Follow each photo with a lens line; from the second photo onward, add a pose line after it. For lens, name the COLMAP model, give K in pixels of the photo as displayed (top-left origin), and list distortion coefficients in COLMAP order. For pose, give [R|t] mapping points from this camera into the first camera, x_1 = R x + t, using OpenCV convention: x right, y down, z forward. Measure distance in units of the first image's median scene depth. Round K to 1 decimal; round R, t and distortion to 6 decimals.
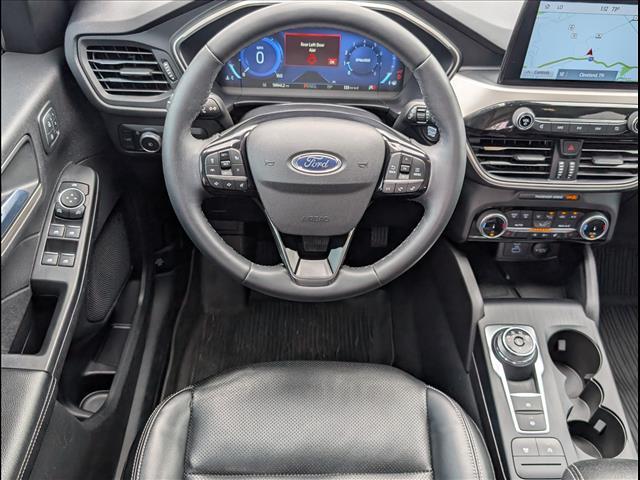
lens RADIAL K [[594.2, 0, 320.0], [0, 594.2, 240.0], [0, 0, 1]] dist [-0.006581, 0.002586]
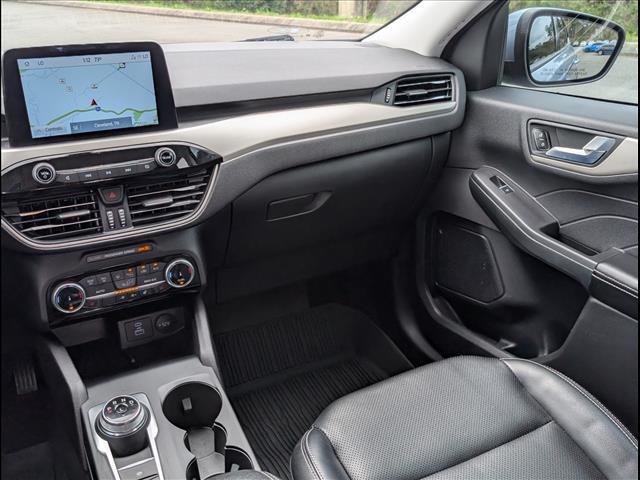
lens RADIAL K [[594.2, 0, 320.0], [0, 594.2, 240.0], [0, 0, 1]] dist [-0.006581, 0.002586]
pose [[0.900180, -0.224074, 0.373452, 0.340622], [0.328522, 0.912303, -0.244493, 0.263873], [-0.285917, 0.342775, 0.894850, 0.036603]]
